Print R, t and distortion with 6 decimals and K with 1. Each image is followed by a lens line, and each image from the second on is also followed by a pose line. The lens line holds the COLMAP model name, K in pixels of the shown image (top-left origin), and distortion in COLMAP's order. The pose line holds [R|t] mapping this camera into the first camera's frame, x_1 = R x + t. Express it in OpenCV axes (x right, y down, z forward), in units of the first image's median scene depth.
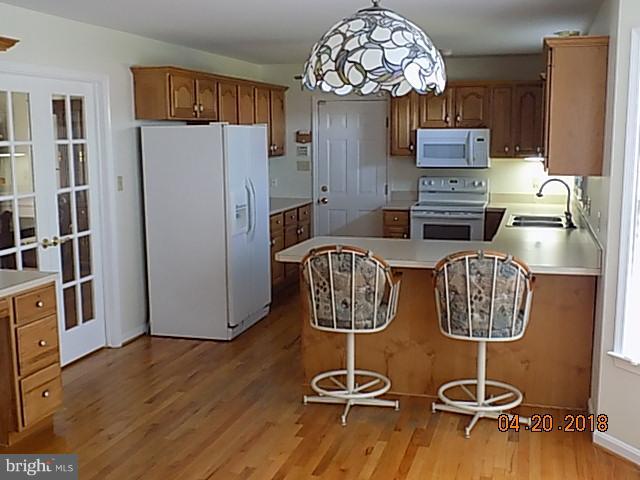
lens RADIAL K [[733.2, 0, 321.3], [0, 733.2, 241.9], [0, 0, 1]] dist [-0.023715, 0.000000]
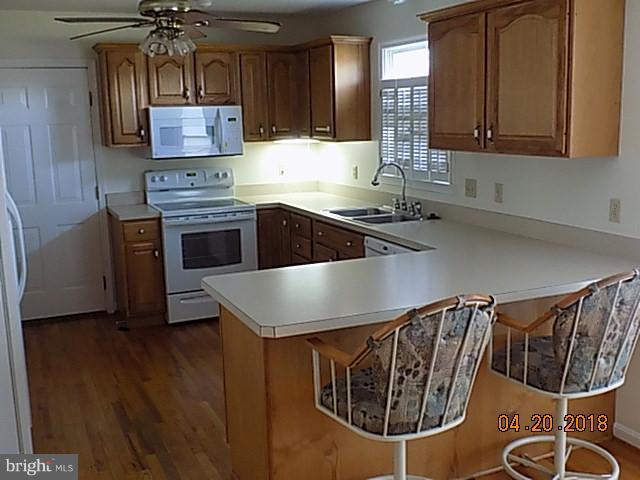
lens RADIAL K [[733.2, 0, 319.9], [0, 733.2, 237.5], [0, 0, 1]] dist [-0.023715, 0.000000]
pose [[0.765338, -0.122916, 0.631782, -0.222747], [0.114177, 0.991955, 0.054675, -0.045221], [-0.633420, 0.030290, 0.773215, 0.329226]]
